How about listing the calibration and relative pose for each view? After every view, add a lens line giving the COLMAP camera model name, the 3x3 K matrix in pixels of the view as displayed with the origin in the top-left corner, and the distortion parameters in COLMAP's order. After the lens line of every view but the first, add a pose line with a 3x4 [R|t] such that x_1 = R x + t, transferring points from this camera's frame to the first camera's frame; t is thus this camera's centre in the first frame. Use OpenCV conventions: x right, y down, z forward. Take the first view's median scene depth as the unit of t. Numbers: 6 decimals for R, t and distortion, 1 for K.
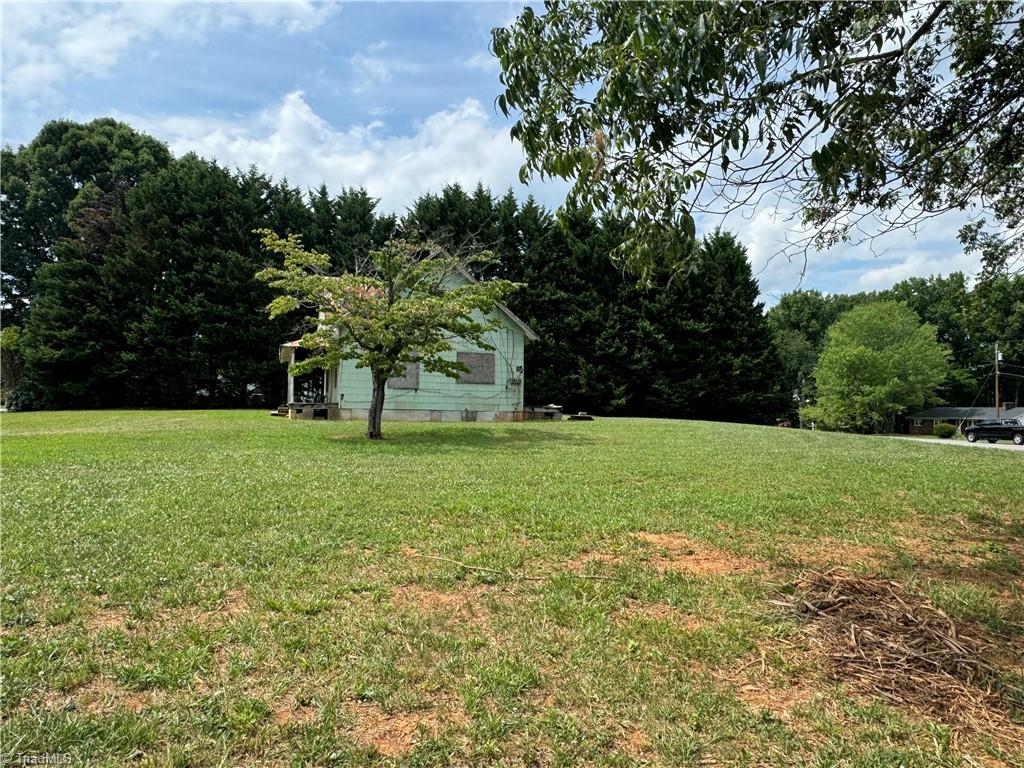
lens RADIAL K [[686.1, 0, 512.0], [0, 686.1, 384.0], [0, 0, 1]] dist [0.032830, 0.002018]
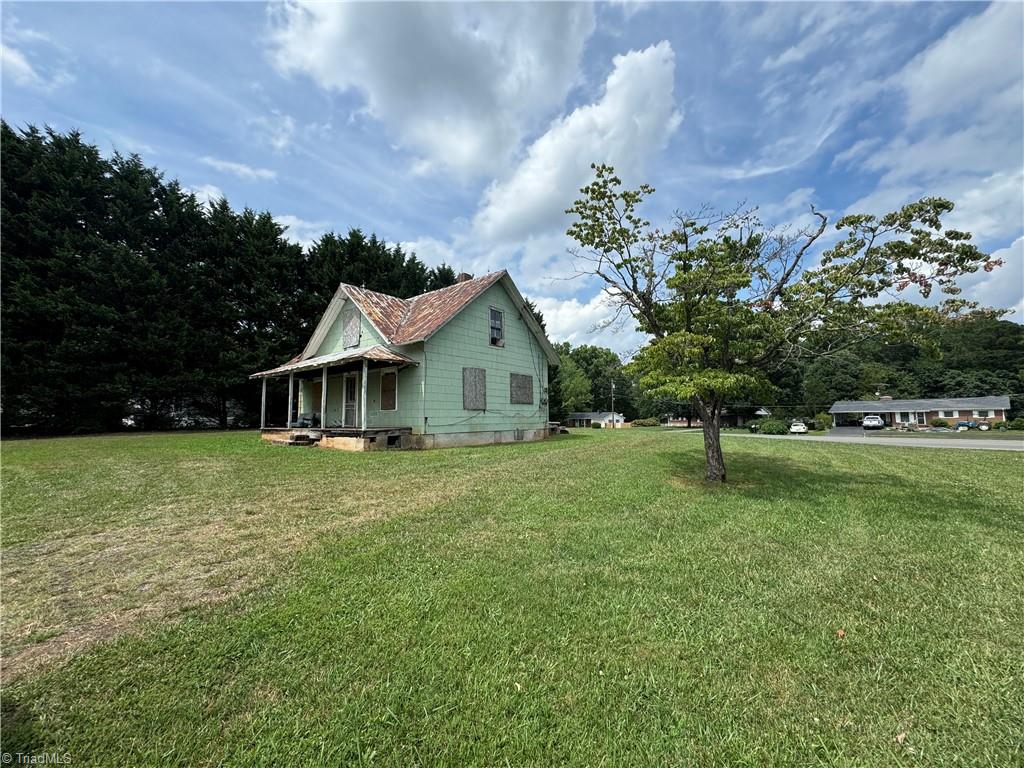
lens RADIAL K [[406.9, 0, 514.9], [0, 406.9, 386.4], [0, 0, 1]] dist [-0.001266, -0.000019]
pose [[0.831603, 0.019488, 0.555029, -0.279166], [-0.003928, 0.999566, -0.029211, -0.006137], [-0.555357, 0.022112, 0.831318, 0.330188]]
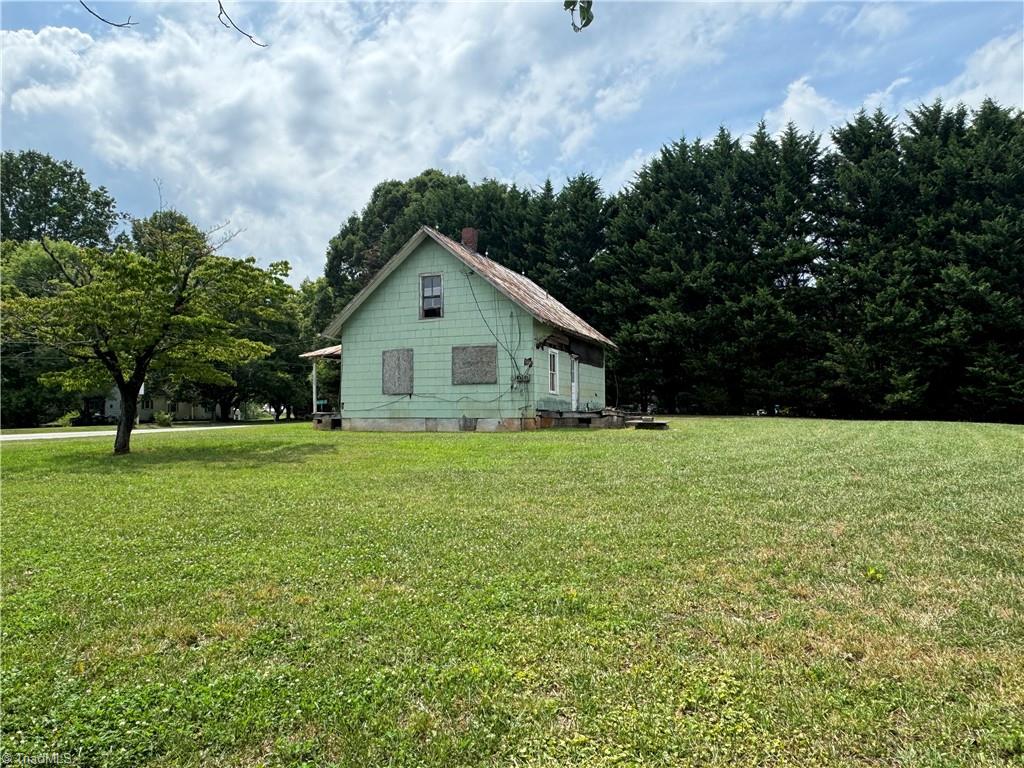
lens RADIAL K [[686.1, 0, 512.0], [0, 686.1, 384.0], [0, 0, 1]] dist [0.032830, 0.002018]
pose [[0.746031, -0.048542, -0.664140, 0.352279], [0.045285, 0.998729, -0.022128, 0.012987], [0.664370, -0.013567, 0.747281, 0.288976]]
